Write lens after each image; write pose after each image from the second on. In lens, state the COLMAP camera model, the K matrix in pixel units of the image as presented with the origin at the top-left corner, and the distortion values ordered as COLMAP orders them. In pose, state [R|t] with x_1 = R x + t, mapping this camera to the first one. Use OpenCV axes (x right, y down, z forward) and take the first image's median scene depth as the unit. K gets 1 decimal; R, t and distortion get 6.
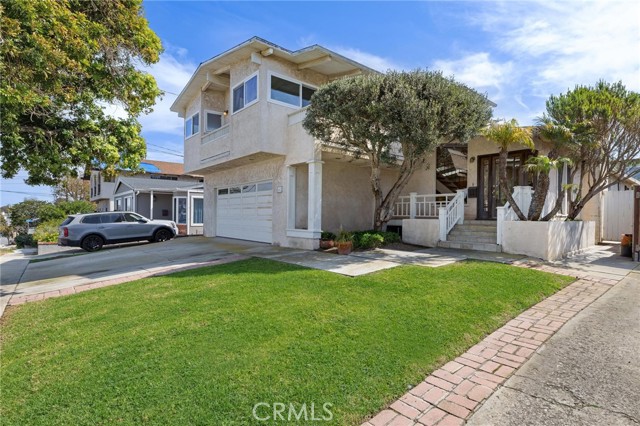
lens RADIAL K [[319.1, 0, 320.0], [0, 319.1, 213.0], [0, 0, 1]] dist [0.000045, 0.000000]
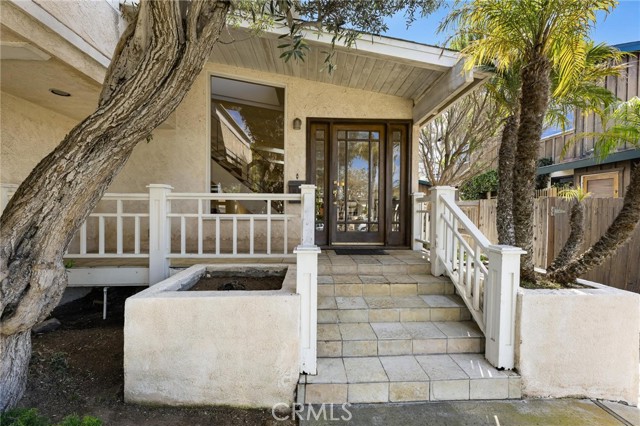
lens RADIAL K [[273.6, 0, 320.0], [0, 273.6, 213.0], [0, 0, 1]] dist [0.000080, 0.000009]
pose [[0.628324, -0.007517, 0.777915, 0.183797], [0.000047, 0.999954, 0.009625, -0.038952], [-0.777952, -0.006011, 0.628295, 0.721980]]
